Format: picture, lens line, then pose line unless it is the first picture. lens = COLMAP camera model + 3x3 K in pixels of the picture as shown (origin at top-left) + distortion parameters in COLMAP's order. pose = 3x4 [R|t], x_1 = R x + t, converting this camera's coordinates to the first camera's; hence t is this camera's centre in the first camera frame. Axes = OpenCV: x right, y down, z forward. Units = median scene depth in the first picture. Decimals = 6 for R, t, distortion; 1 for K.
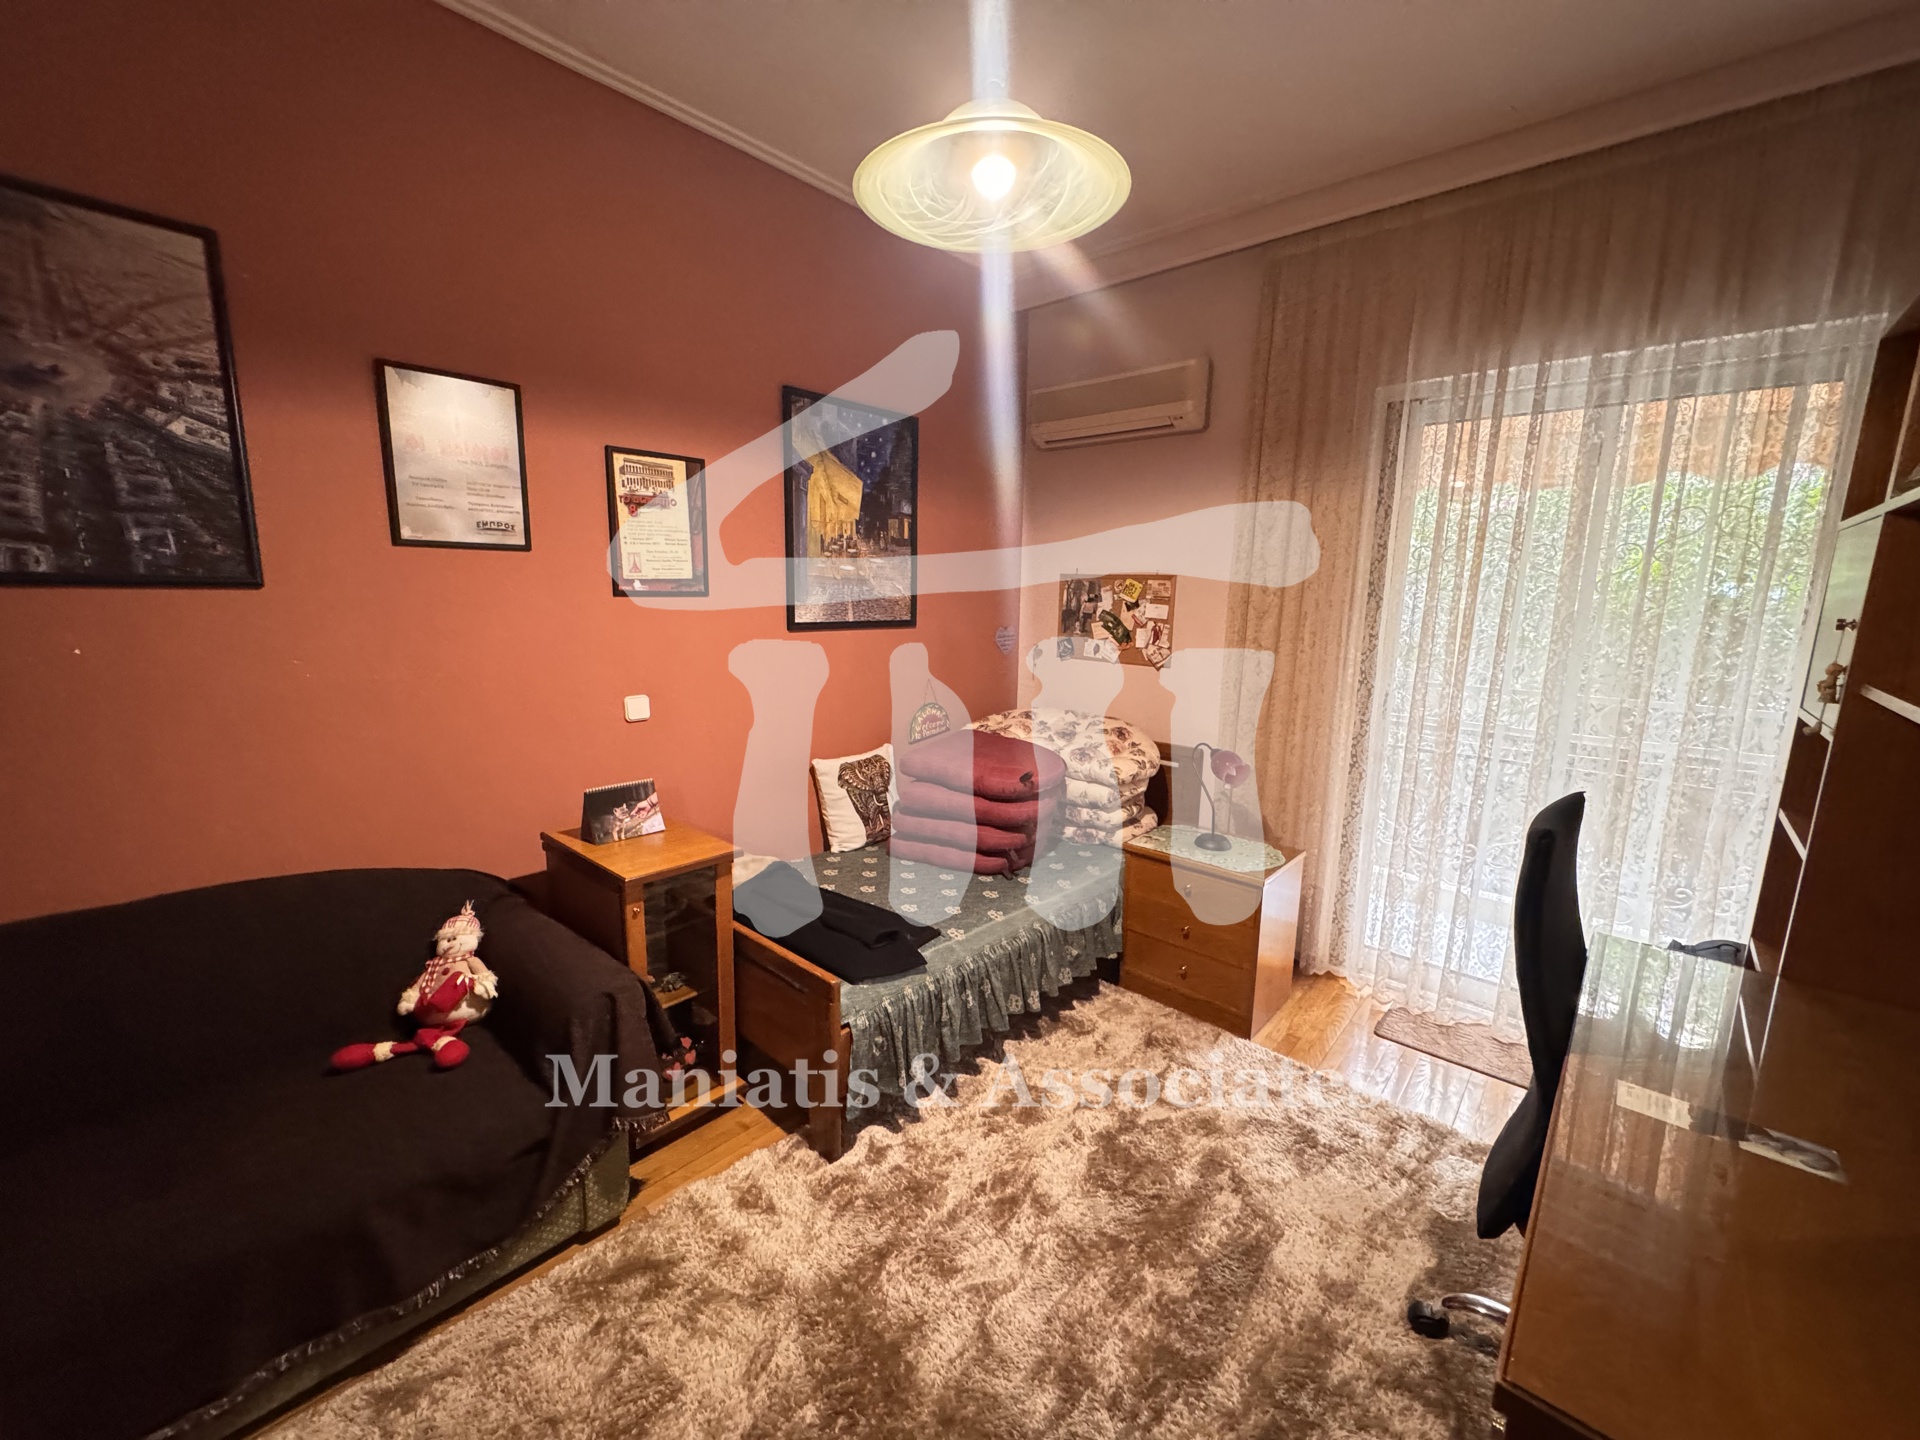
lens RADIAL K [[764.6, 0, 963.5], [0, 764.6, 721.0], [0, 0, 1]] dist [-0.001400, 0.000438]
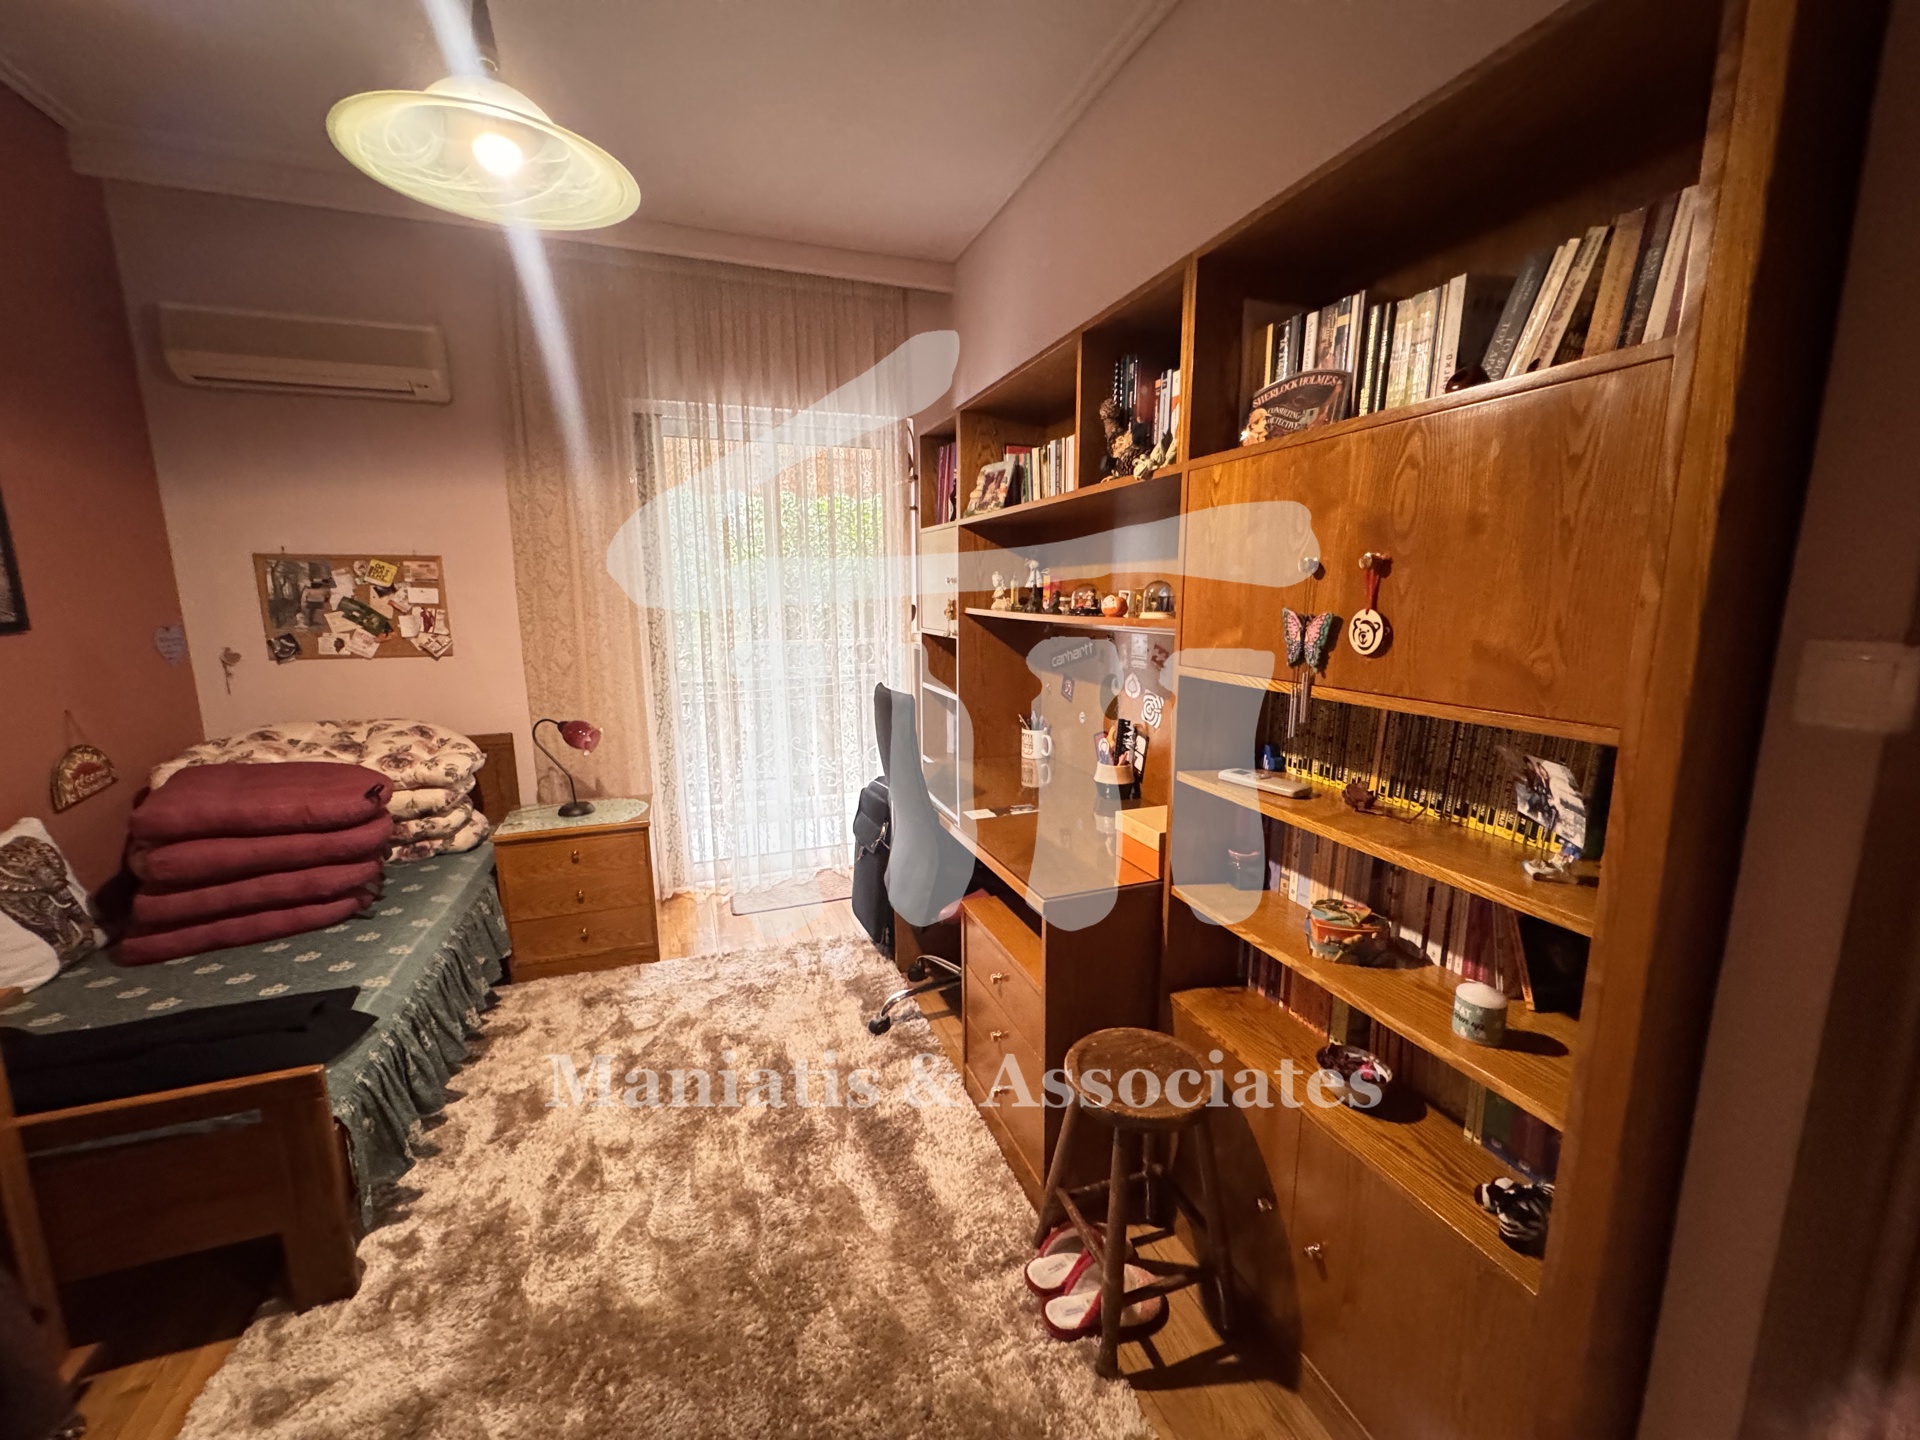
lens RADIAL K [[764.6, 0, 963.5], [0, 764.6, 721.0], [0, 0, 1]] dist [-0.001400, 0.000438]
pose [[0.464322, -0.175741, 0.868055, -0.347488], [0.165039, 0.980117, 0.110149, 0.012069], [-0.870153, 0.092119, 0.484094, 0.014529]]
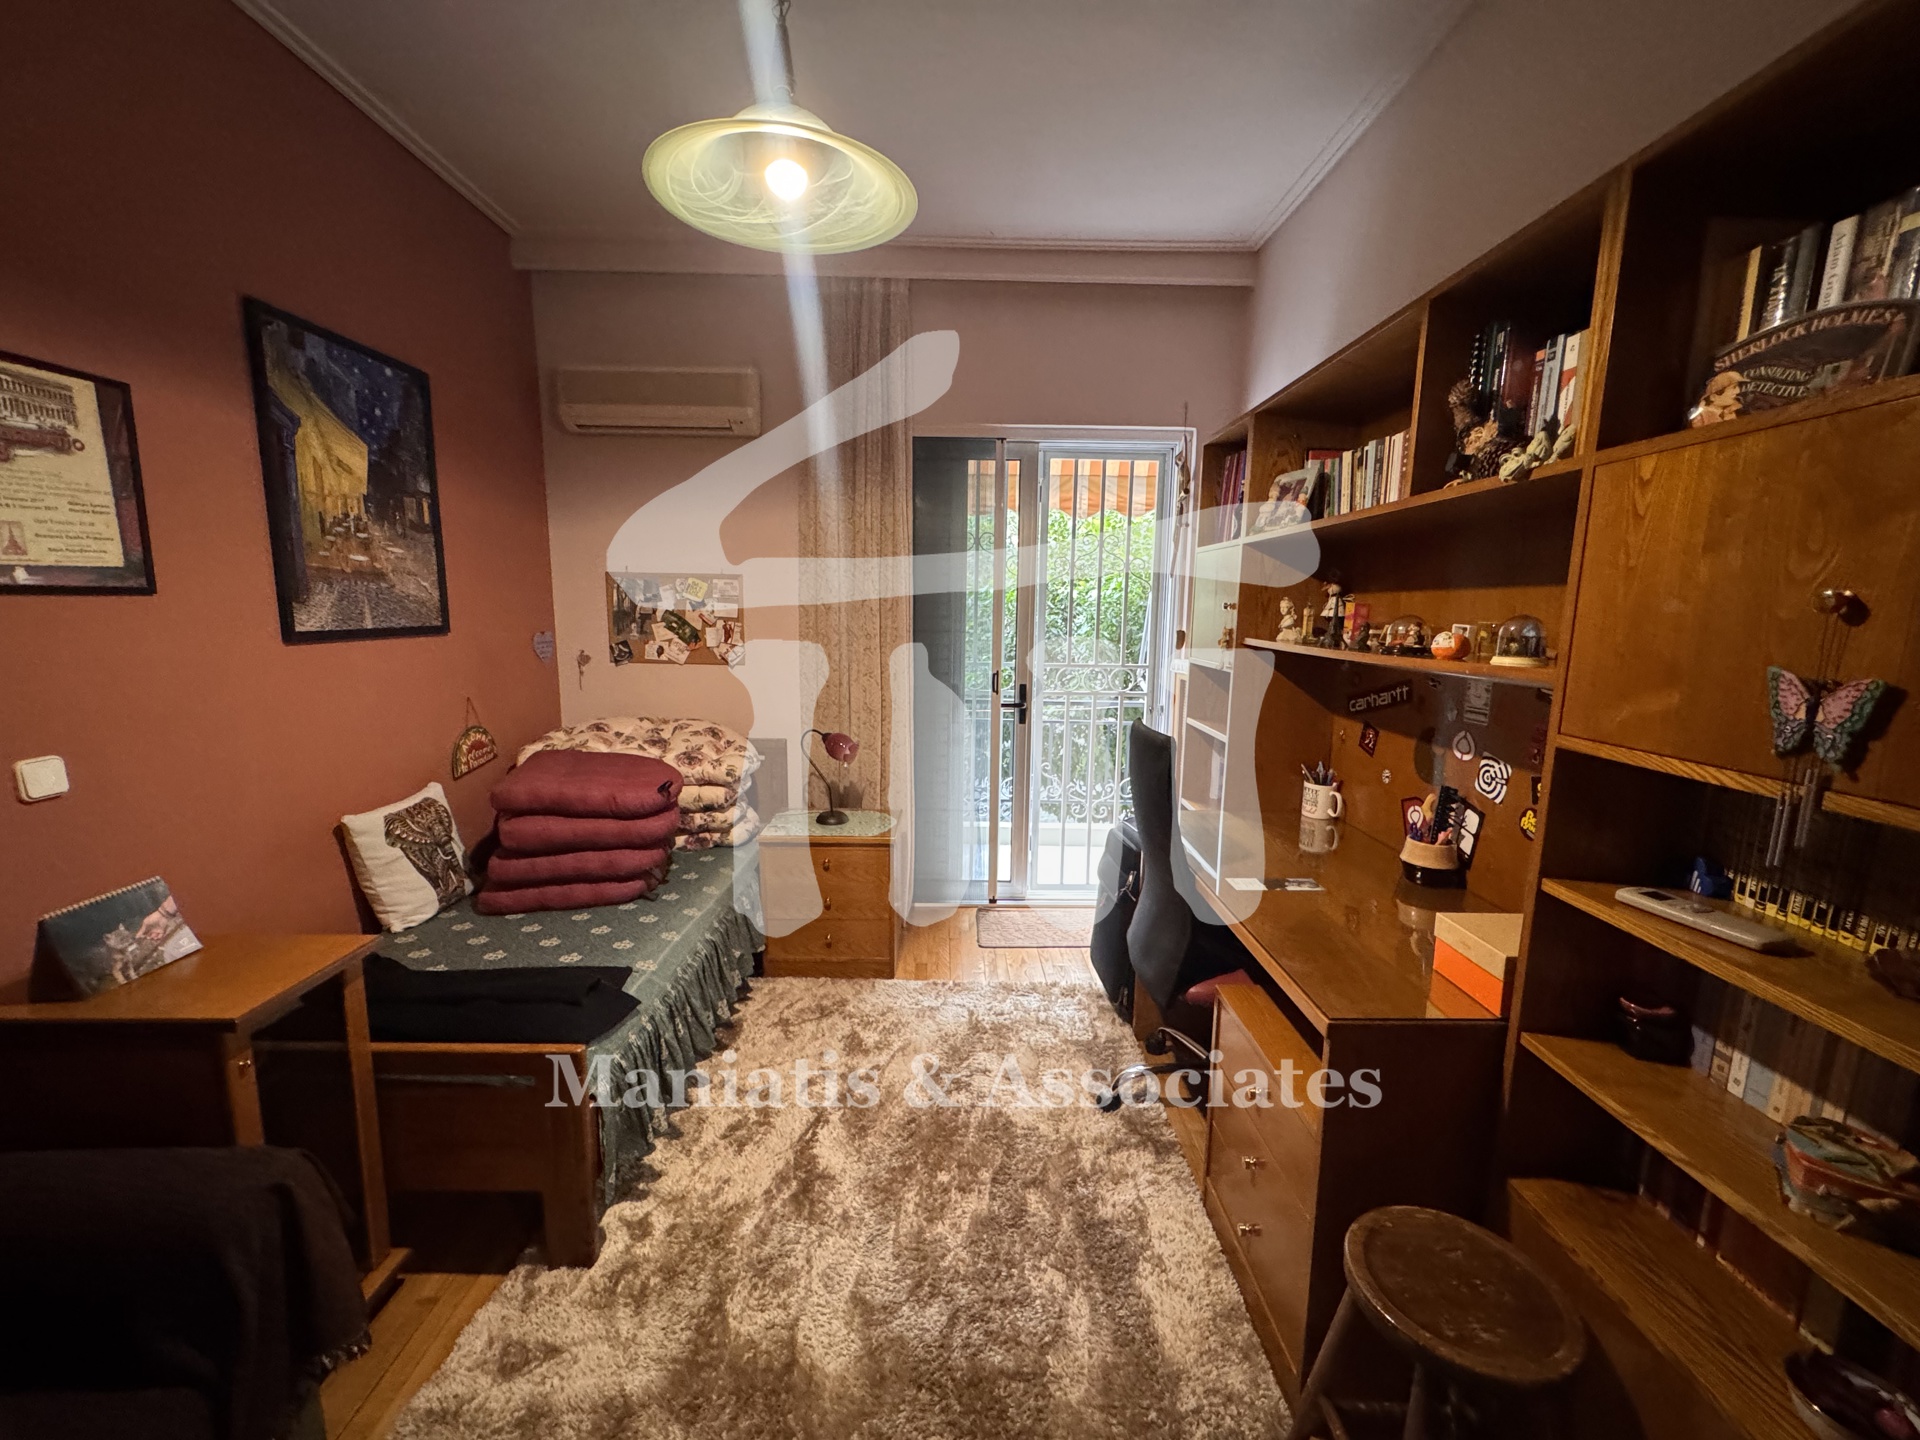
lens RADIAL K [[767.1, 0, 962.1], [0, 767.1, 721.4], [0, 0, 1]] dist [-0.001130, 0.000197]
pose [[0.734636, -0.112514, 0.669067, -0.279869], [0.116452, 0.992429, 0.039029, -0.000334], [-0.668393, 0.049242, 0.742176, 0.056269]]
